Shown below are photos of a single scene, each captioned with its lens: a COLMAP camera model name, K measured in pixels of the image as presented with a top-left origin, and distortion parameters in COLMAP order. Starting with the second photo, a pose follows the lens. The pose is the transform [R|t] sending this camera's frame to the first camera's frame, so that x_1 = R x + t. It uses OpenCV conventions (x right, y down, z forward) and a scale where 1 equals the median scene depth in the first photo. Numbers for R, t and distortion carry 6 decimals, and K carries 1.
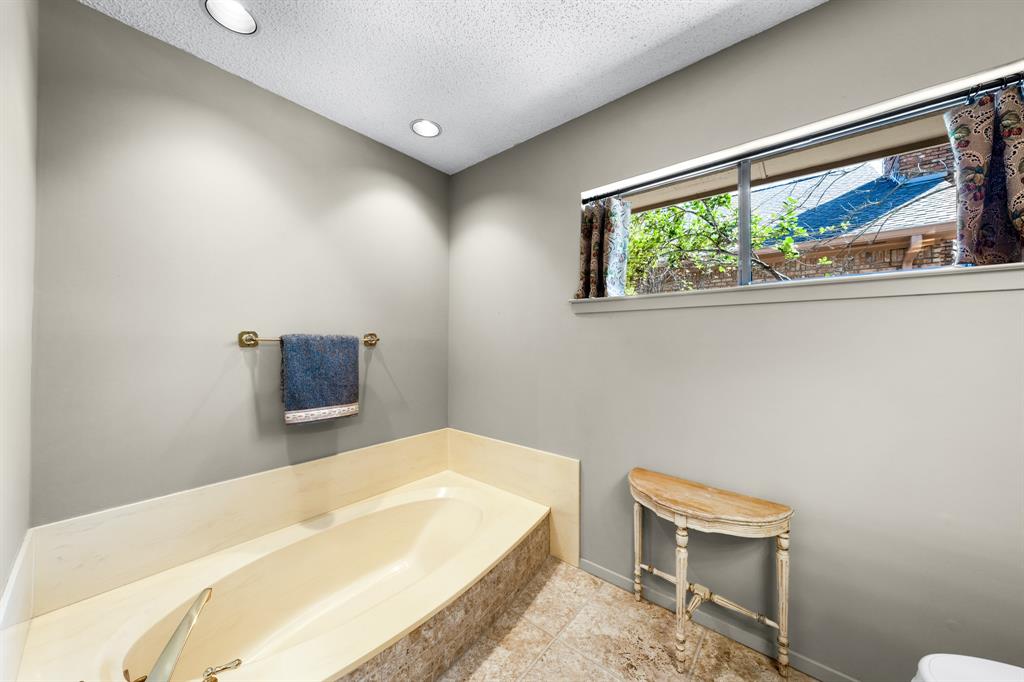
lens RADIAL K [[349.1, 0, 513.0], [0, 349.1, 340.1], [0, 0, 1]] dist [-0.002943, -0.000047]
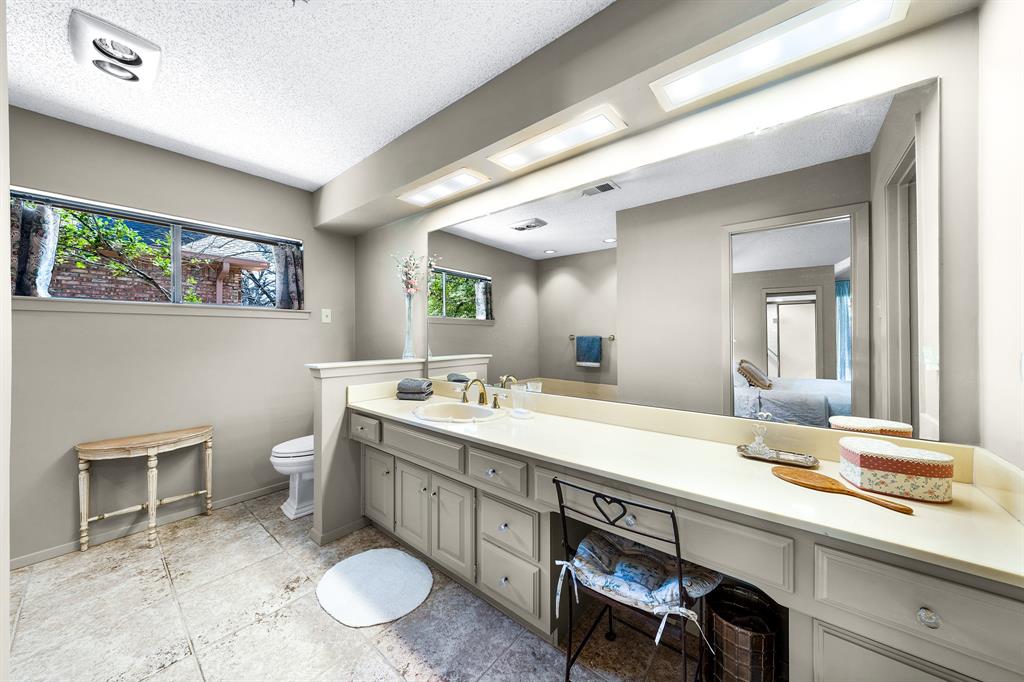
lens RADIAL K [[349.1, 0, 512.3], [0, 349.1, 335.4], [0, 0, 1]] dist [-0.002943, -0.000047]
pose [[-0.008128, 0.001168, 0.999966, -1.080769], [-0.000640, 0.999999, -0.001173, -0.006527], [-0.999967, -0.000650, -0.008128, -0.601924]]
